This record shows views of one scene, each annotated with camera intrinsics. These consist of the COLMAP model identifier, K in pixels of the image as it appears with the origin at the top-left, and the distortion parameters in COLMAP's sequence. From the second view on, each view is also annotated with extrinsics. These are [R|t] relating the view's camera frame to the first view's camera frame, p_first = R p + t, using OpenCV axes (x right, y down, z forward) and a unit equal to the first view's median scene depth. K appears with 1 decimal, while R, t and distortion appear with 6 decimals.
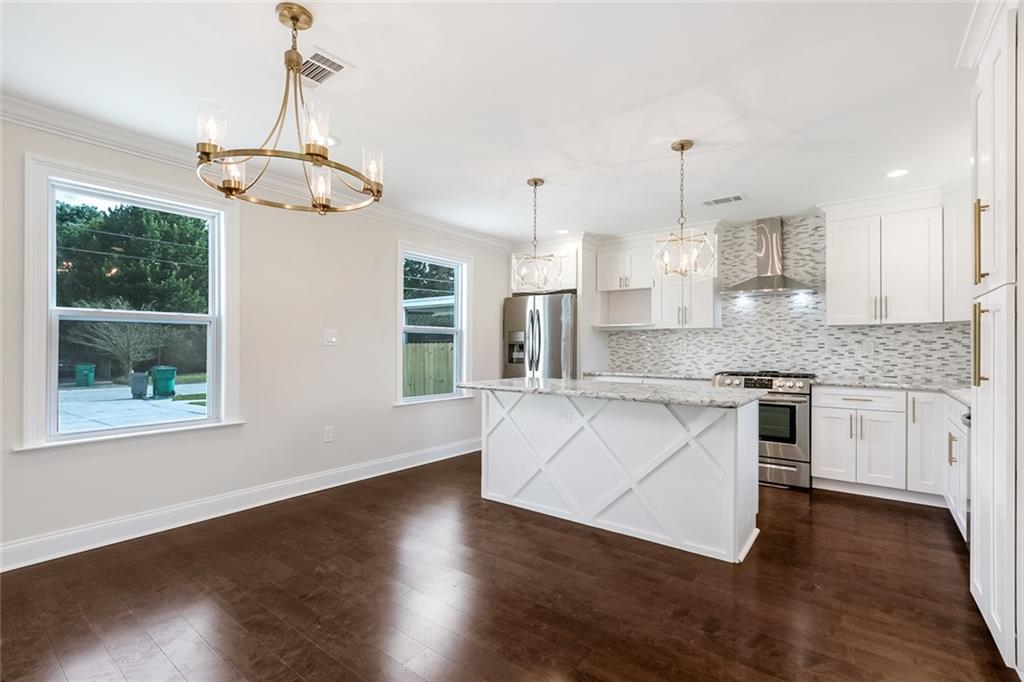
lens RADIAL K [[467.9, 0, 512.3], [0, 467.9, 344.4], [0, 0, 1]] dist [0.000687, 0.000006]
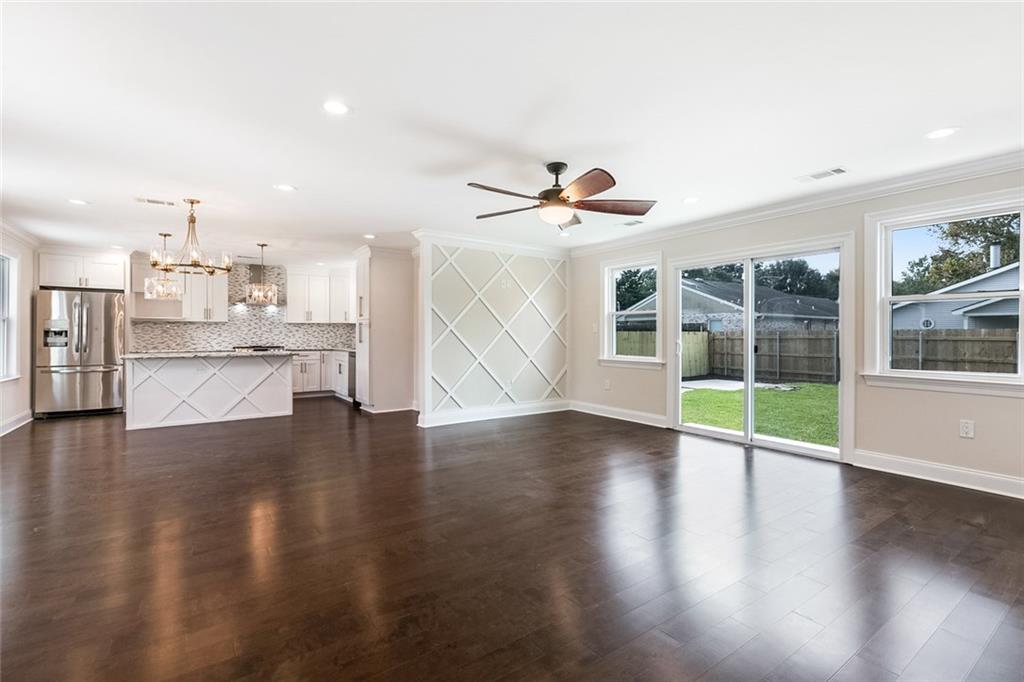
lens RADIAL K [[450.1, 0, 508.1], [0, 450.1, 332.3], [0, 0, 1]] dist [0.000955, -0.000025]
pose [[0.311562, 0.000939, 0.950226, -0.844758], [-0.005781, 0.999983, 0.000908, -0.004396], [-0.950208, -0.005777, 0.311562, -0.518511]]
